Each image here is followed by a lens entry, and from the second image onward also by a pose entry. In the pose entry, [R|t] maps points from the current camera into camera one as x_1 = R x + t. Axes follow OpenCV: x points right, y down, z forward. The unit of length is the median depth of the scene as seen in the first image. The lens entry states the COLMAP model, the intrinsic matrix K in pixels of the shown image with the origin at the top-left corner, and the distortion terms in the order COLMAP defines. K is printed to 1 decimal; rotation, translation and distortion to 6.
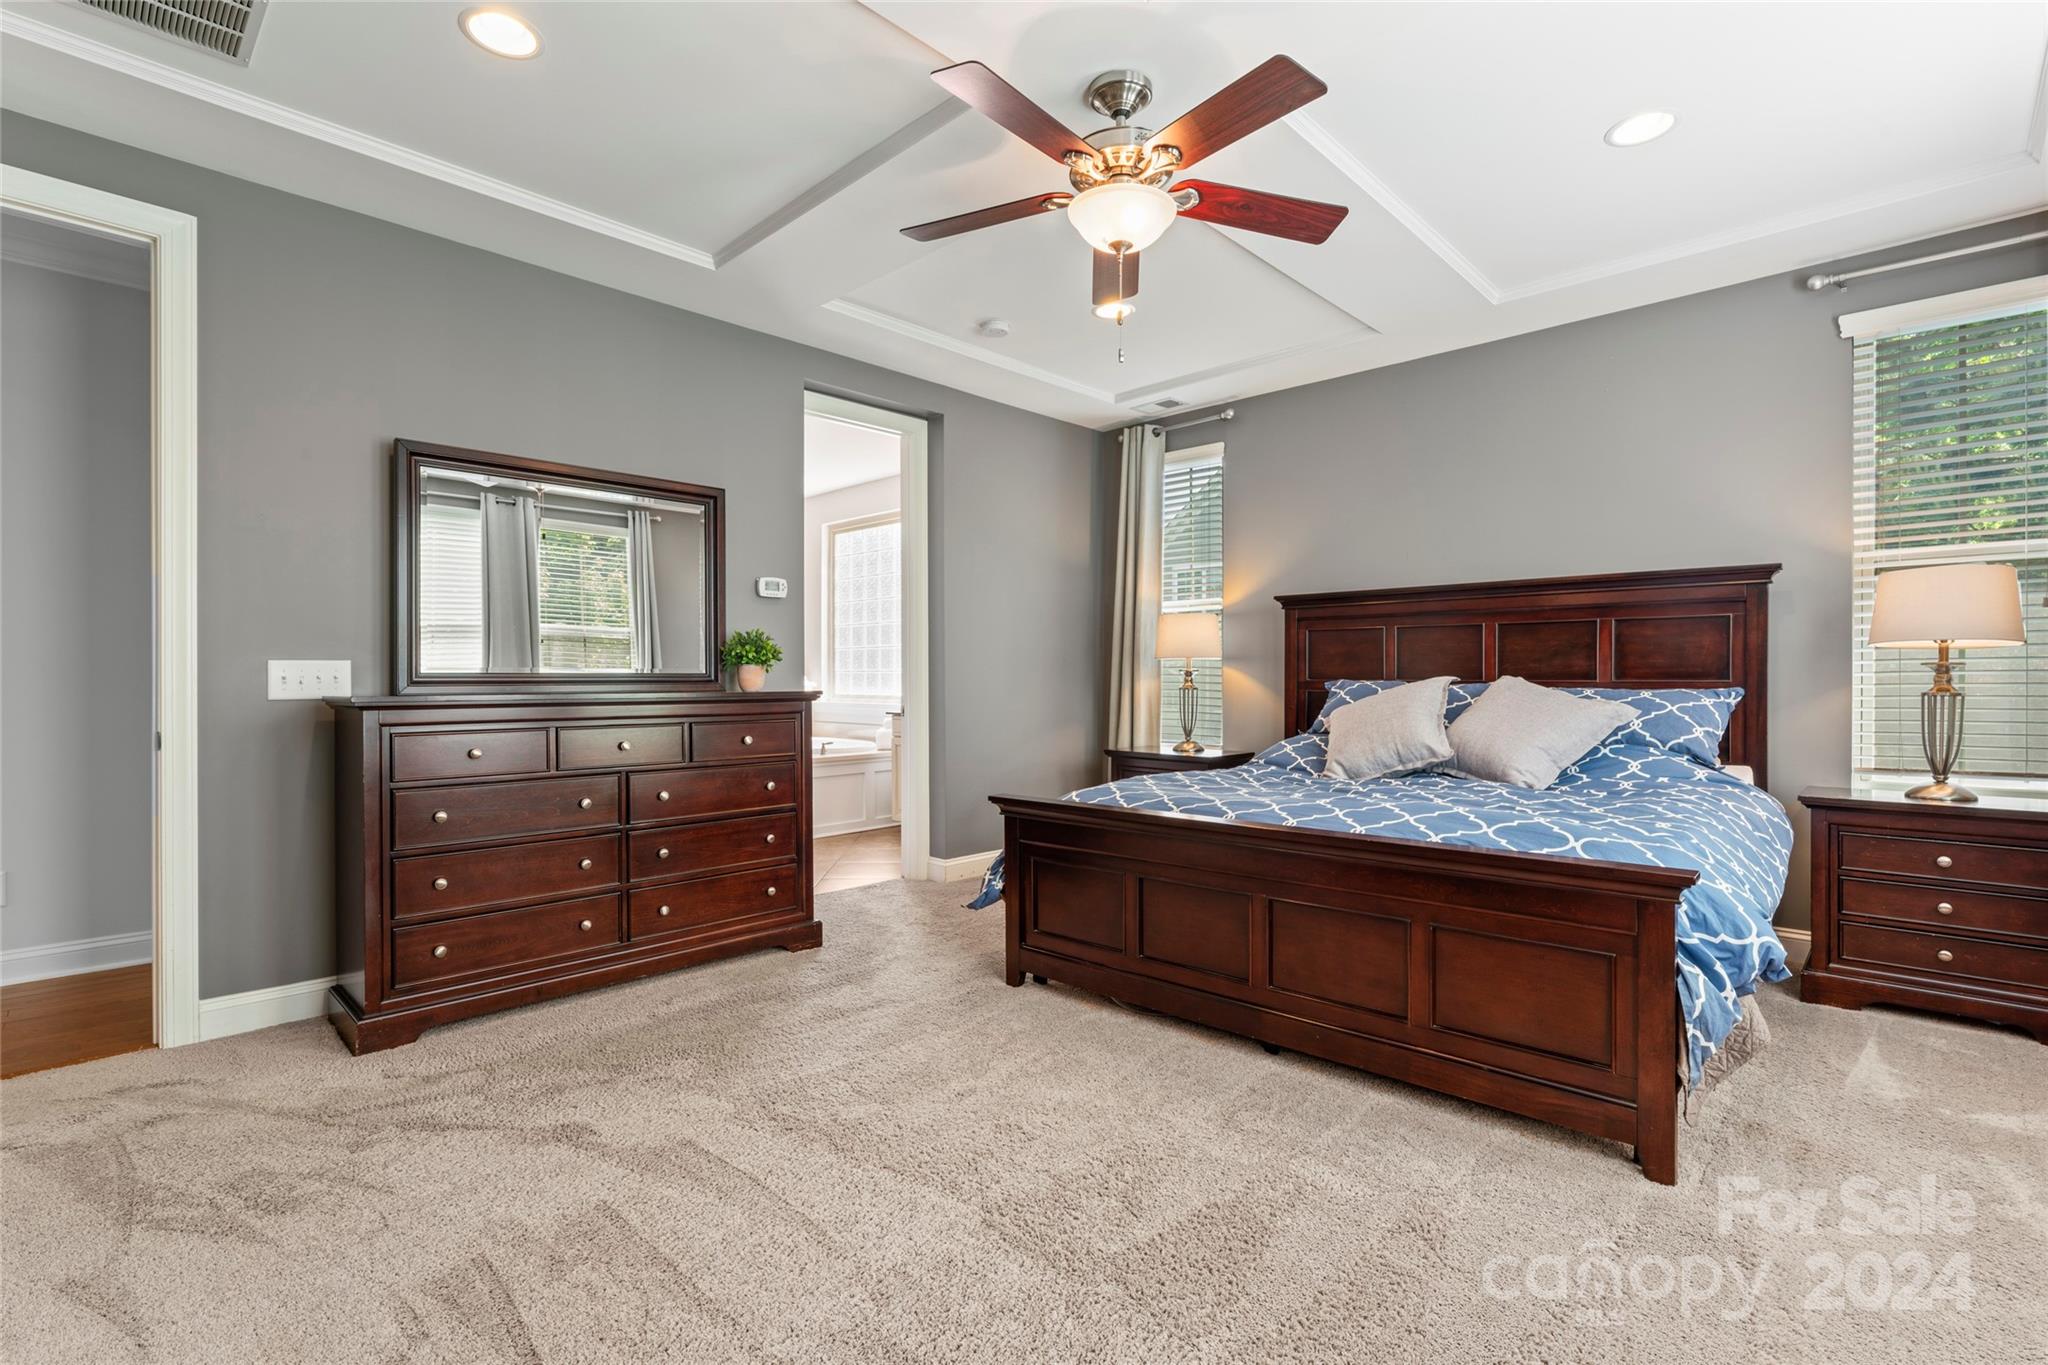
lens RADIAL K [[938.1, 0, 1027.1], [0, 938.1, 683.5], [0, 0, 1]] dist [-0.023137, -0.000091]
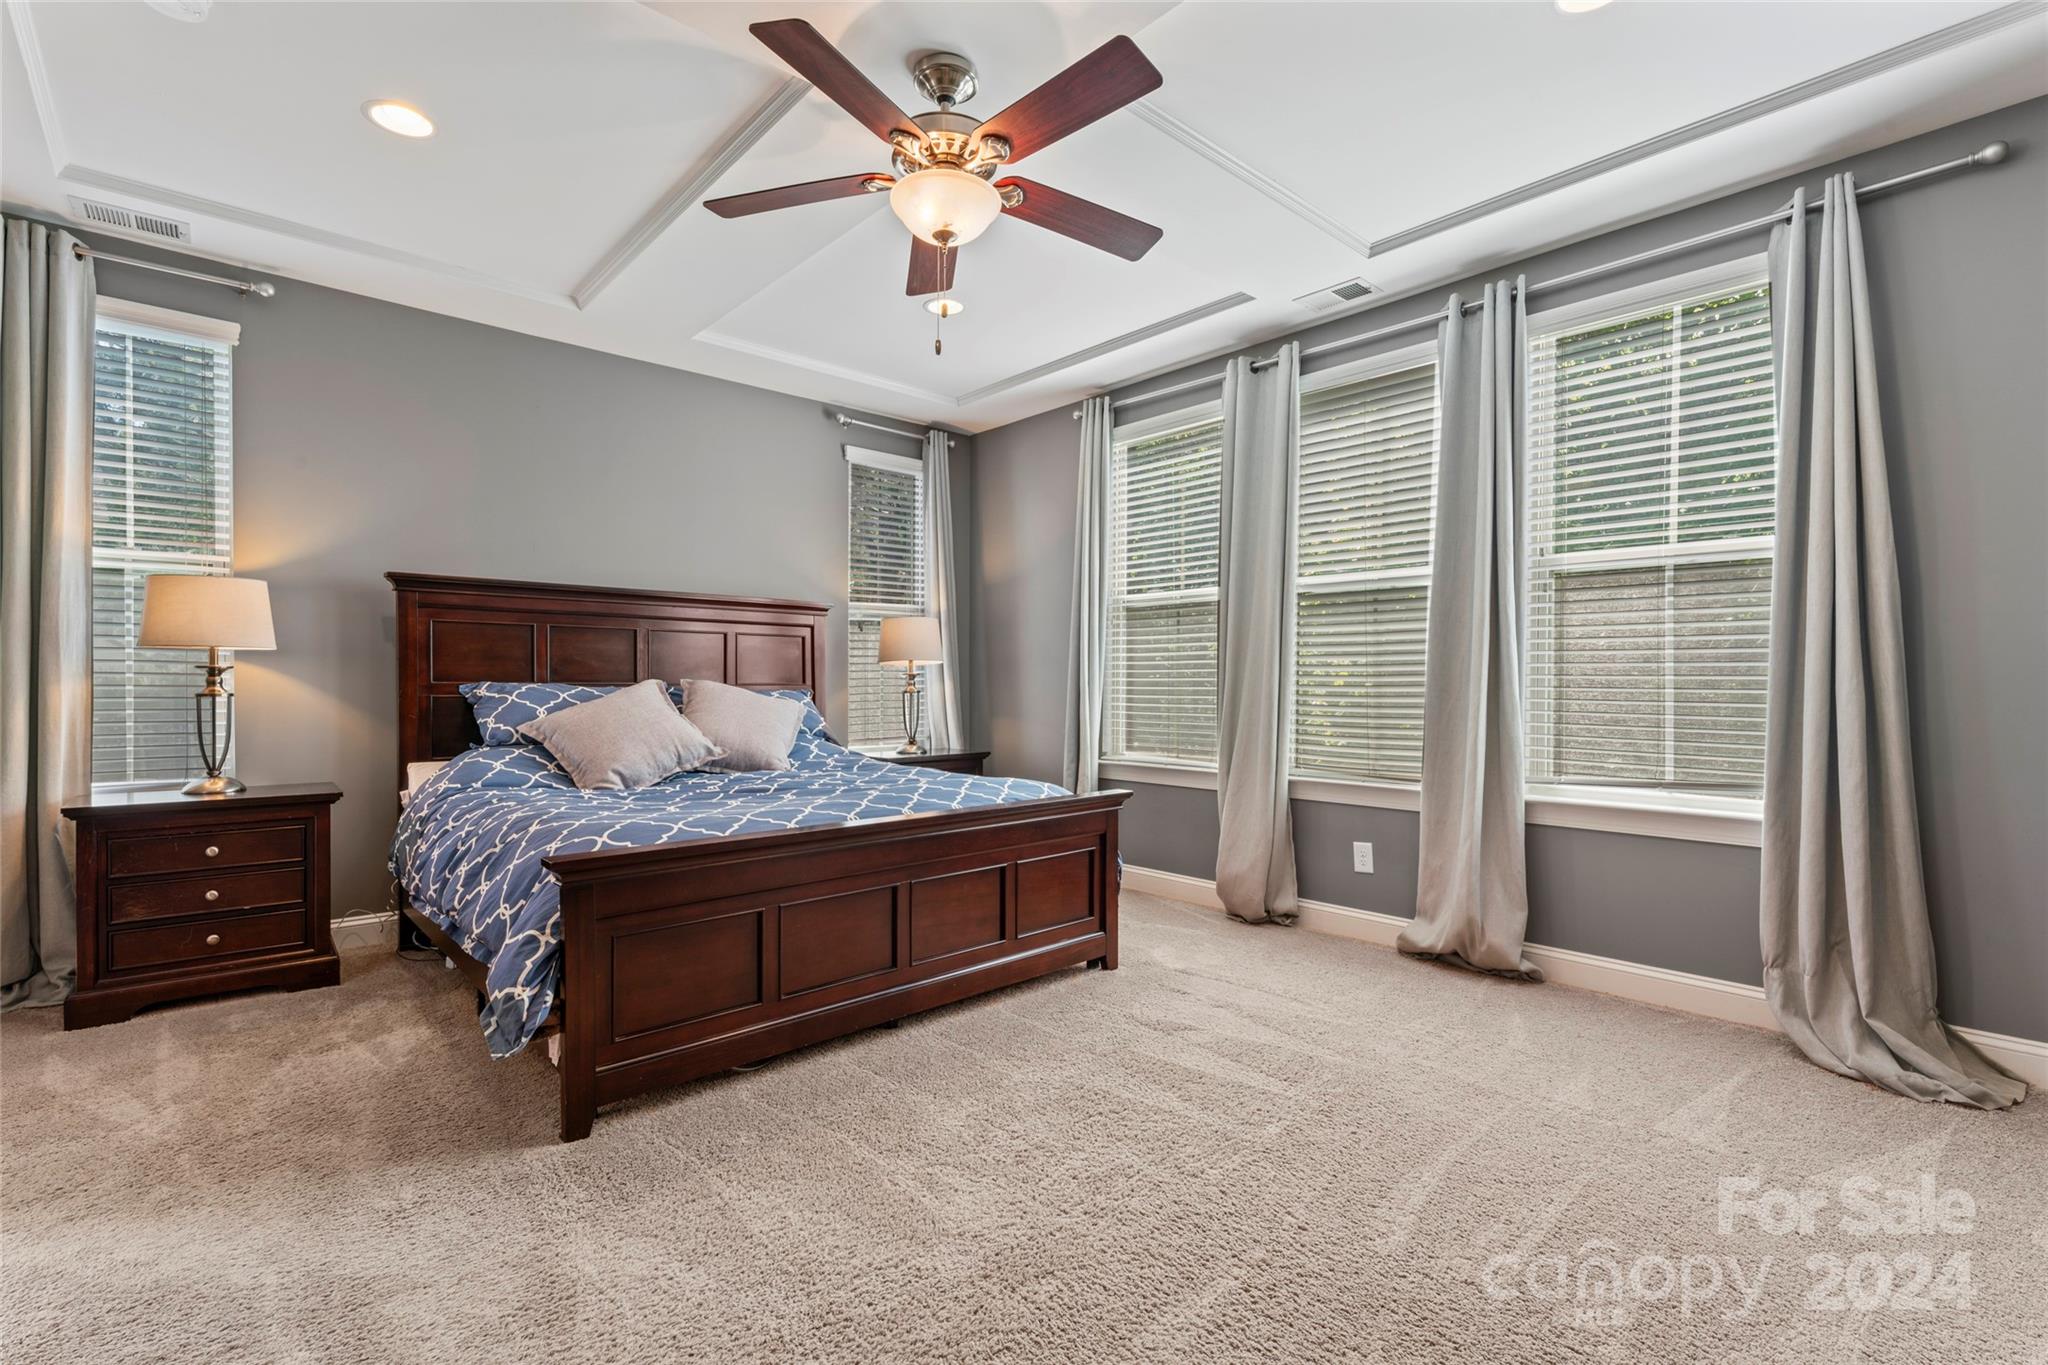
lens RADIAL K [[916.1, 0, 1024.0], [0, 916.1, 682.5], [0, 0, 1]] dist [-0.003181, -0.000462]
pose [[0.060994, 0.001544, 0.998137, -0.573520], [0.000688, 0.999999, -0.001588, -0.002325], [-0.998138, 0.000783, 0.060993, 0.569676]]
